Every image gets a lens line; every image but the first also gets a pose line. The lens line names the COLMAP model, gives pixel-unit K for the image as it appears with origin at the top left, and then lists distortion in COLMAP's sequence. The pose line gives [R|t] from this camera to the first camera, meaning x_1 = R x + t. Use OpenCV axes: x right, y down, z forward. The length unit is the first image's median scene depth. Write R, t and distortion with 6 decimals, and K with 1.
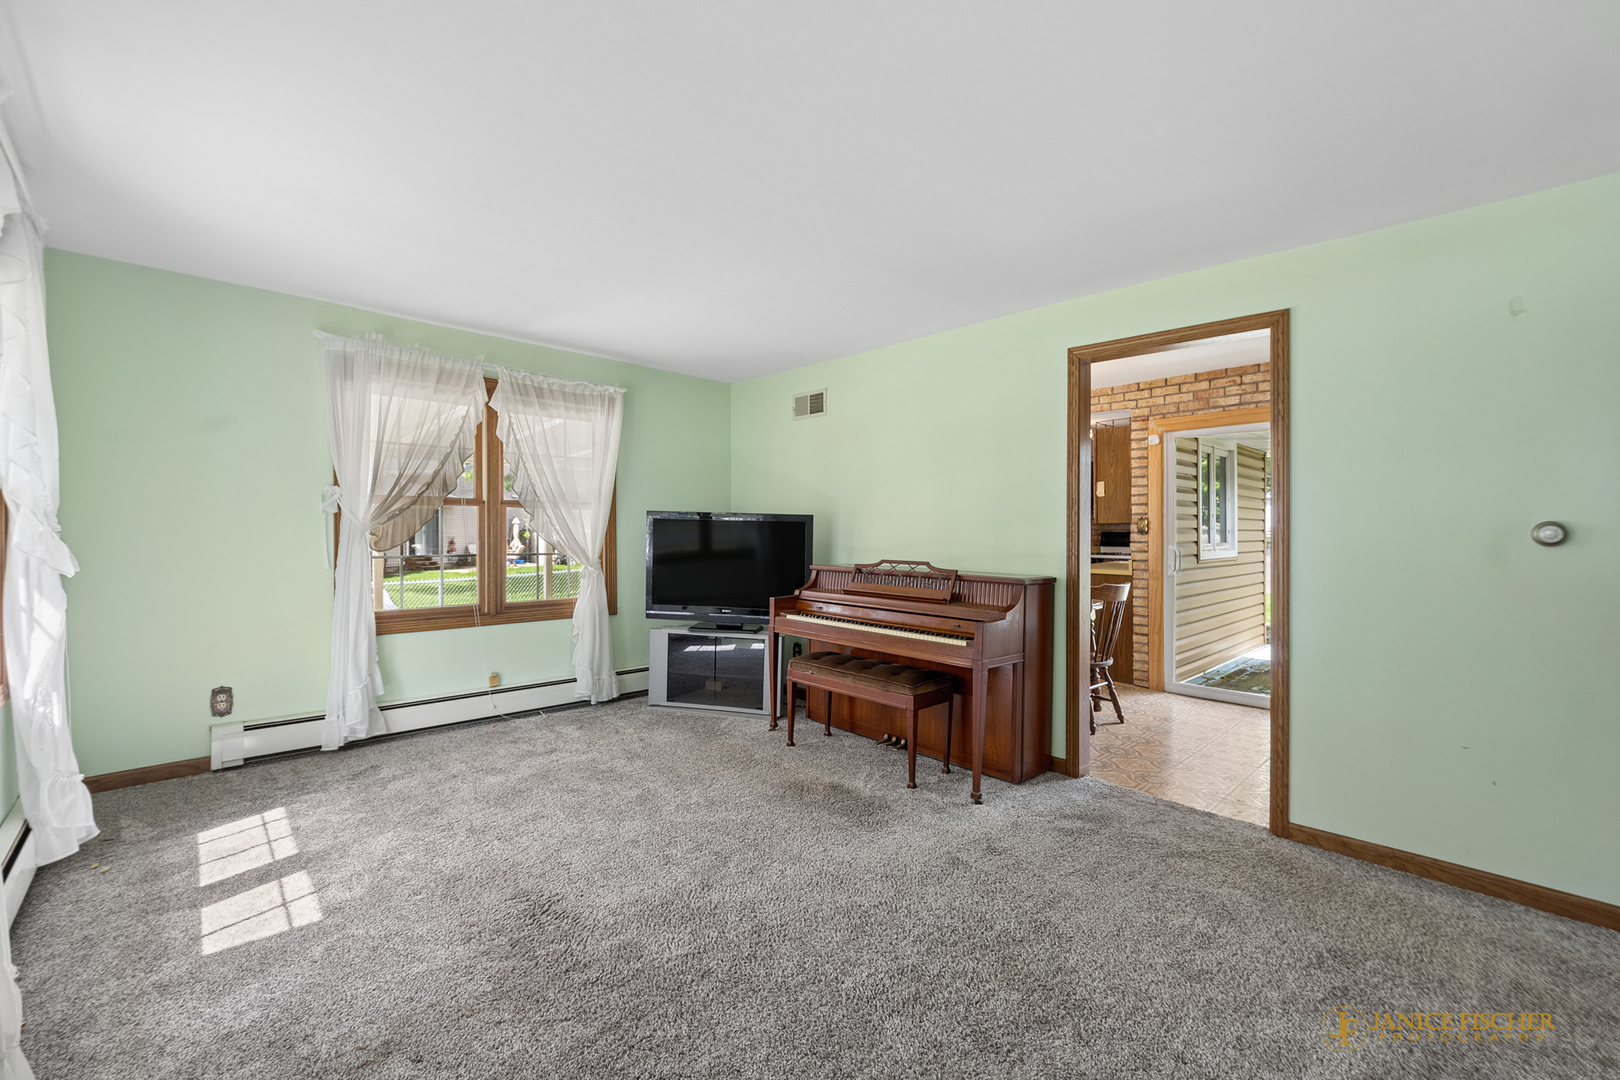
lens RADIAL K [[668.0, 0, 811.3], [0, 668.0, 527.6], [0, 0, 1]] dist [-0.001646, -0.000062]
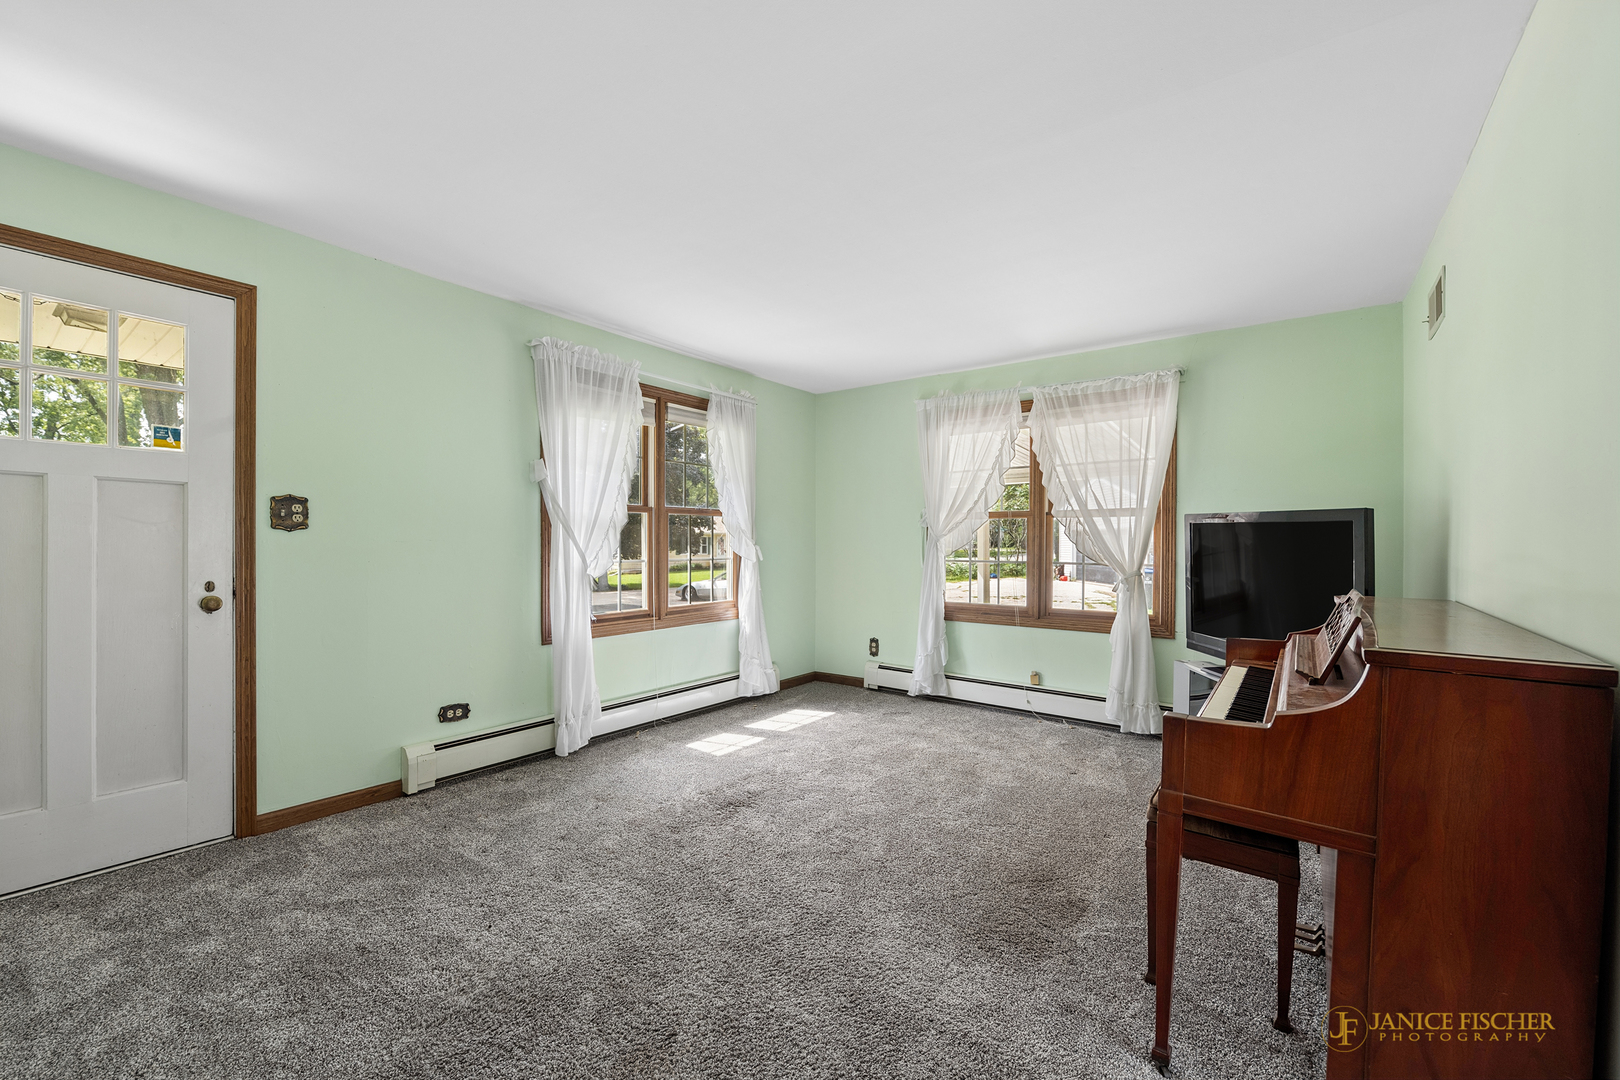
lens RADIAL K [[647.0, 0, 811.2], [0, 647.0, 544.9], [0, 0, 1]] dist [-0.000809, 0.000017]
pose [[0.163380, 0.001056, -0.986563, 0.552304], [0.002685, 0.999995, 0.001515, 0.010893], [0.986560, -0.002896, 0.163376, 0.525672]]
